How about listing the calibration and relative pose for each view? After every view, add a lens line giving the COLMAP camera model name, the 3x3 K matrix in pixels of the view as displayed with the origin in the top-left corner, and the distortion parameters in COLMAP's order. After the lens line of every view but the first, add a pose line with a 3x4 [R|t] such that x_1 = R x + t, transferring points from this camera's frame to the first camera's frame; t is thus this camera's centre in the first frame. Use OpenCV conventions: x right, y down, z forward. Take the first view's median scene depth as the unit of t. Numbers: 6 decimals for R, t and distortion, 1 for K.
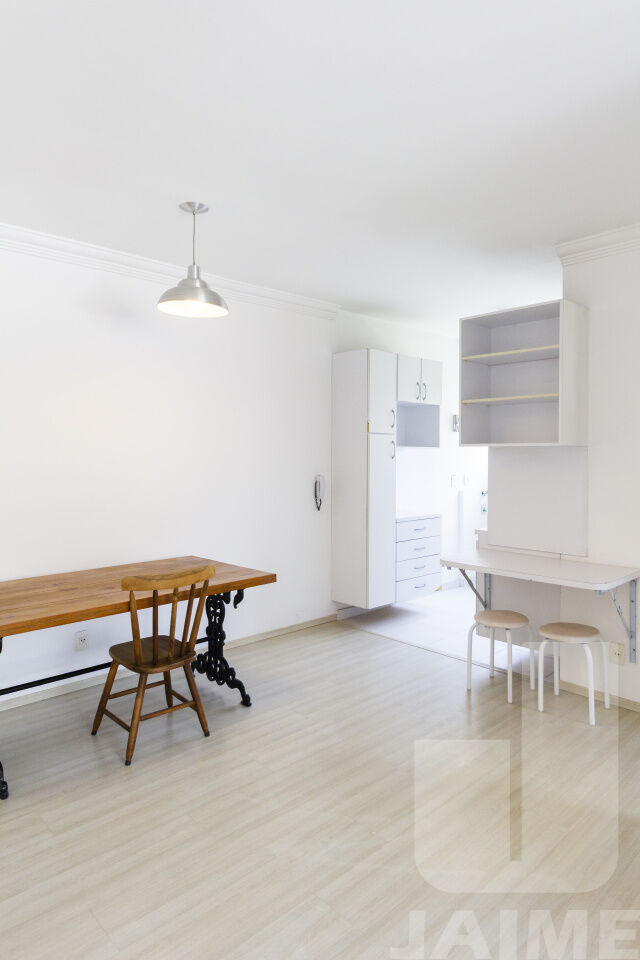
lens RADIAL K [[596.4, 0, 316.4], [0, 596.4, 477.9], [0, 0, 1]] dist [0.031656, -0.010370]
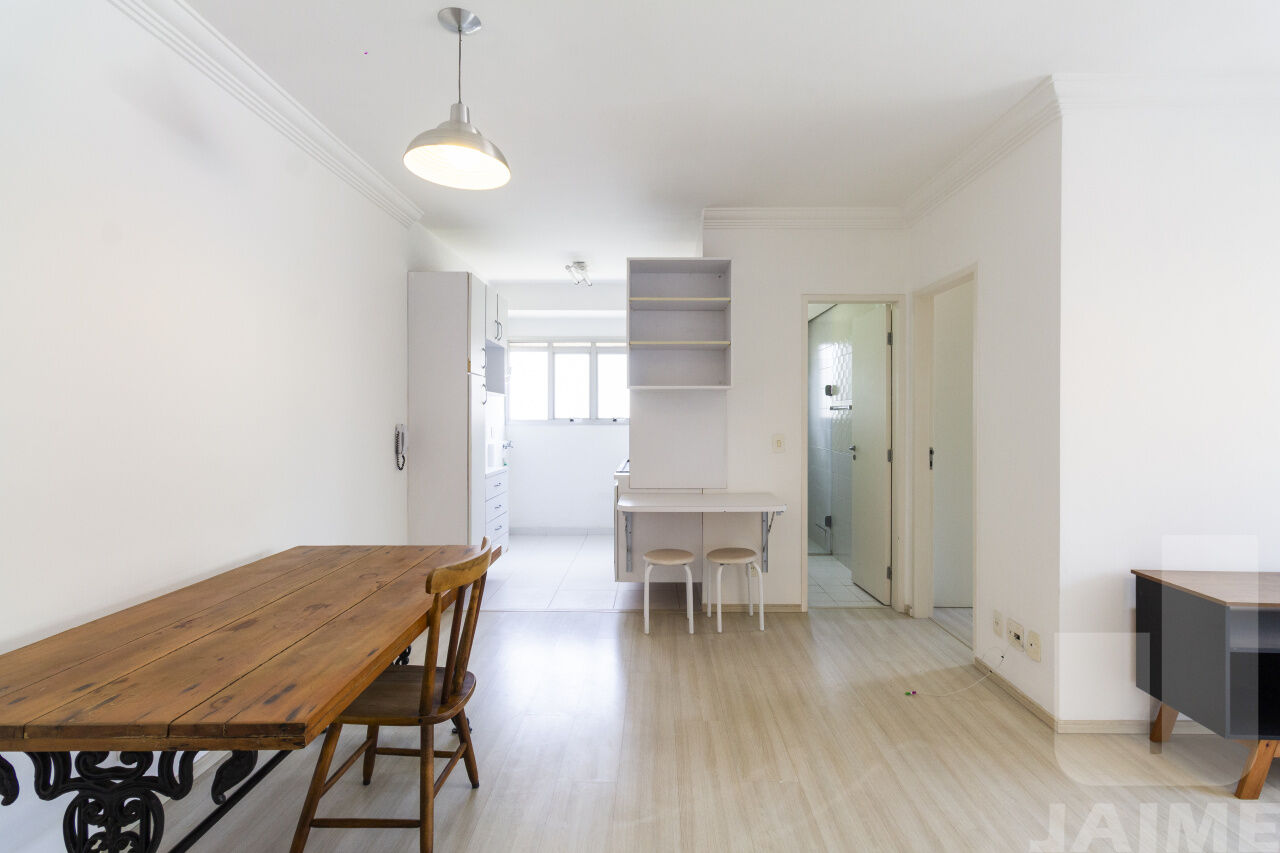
lens RADIAL K [[610.1, 0, 641.1], [0, 610.1, 423.1], [0, 0, 1]] dist [0.006364, -0.001148]
pose [[0.706477, -0.012493, 0.707626, -0.499816], [0.032449, 0.999364, -0.014753, 0.021884], [-0.706992, 0.033385, 0.706433, 0.311510]]
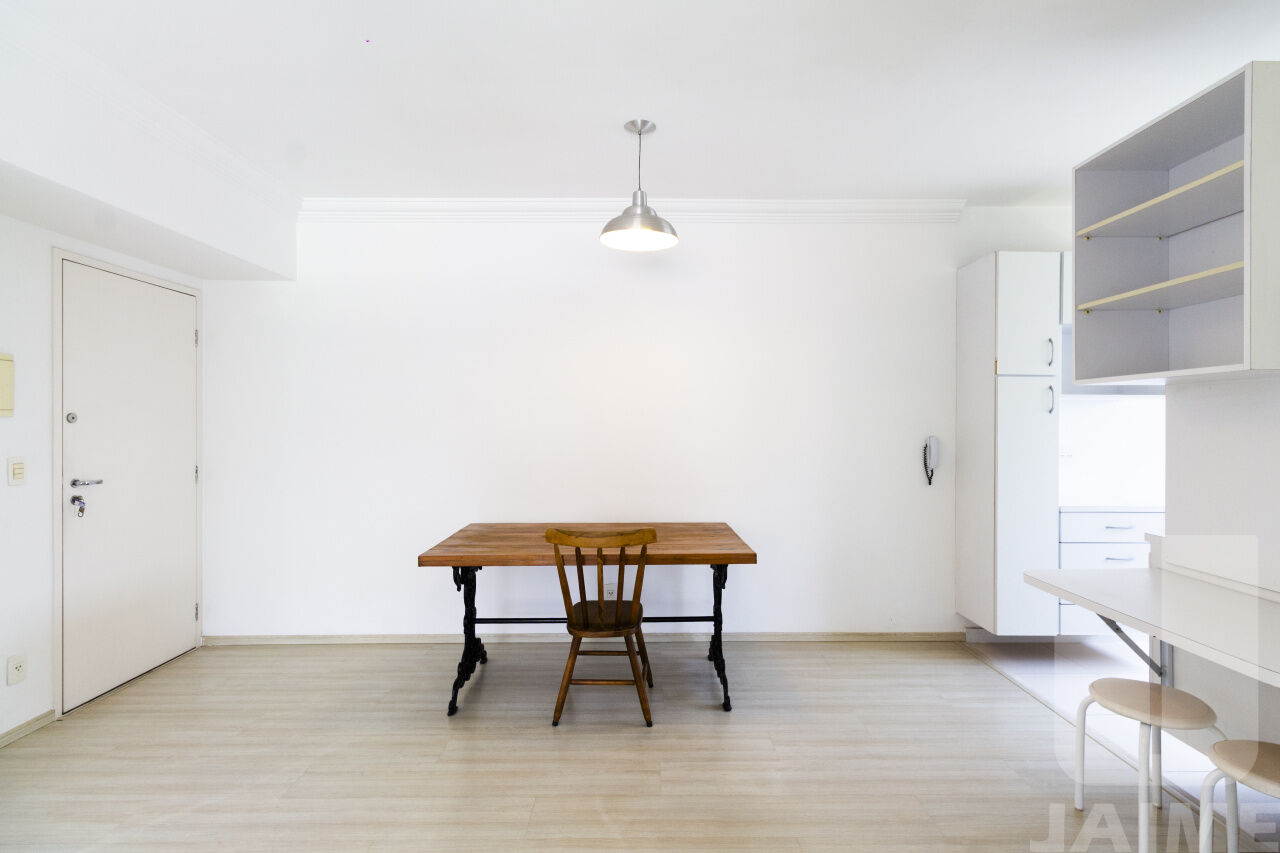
lens RADIAL K [[610.1, 0, 645.9], [0, 610.1, 434.7], [0, 0, 1]] dist [0.006364, -0.001148]
pose [[0.737815, 0.012760, -0.674882, 0.371446], [-0.028609, 0.999514, -0.012378, 0.017674], [0.674396, 0.028440, 0.737822, 0.304903]]
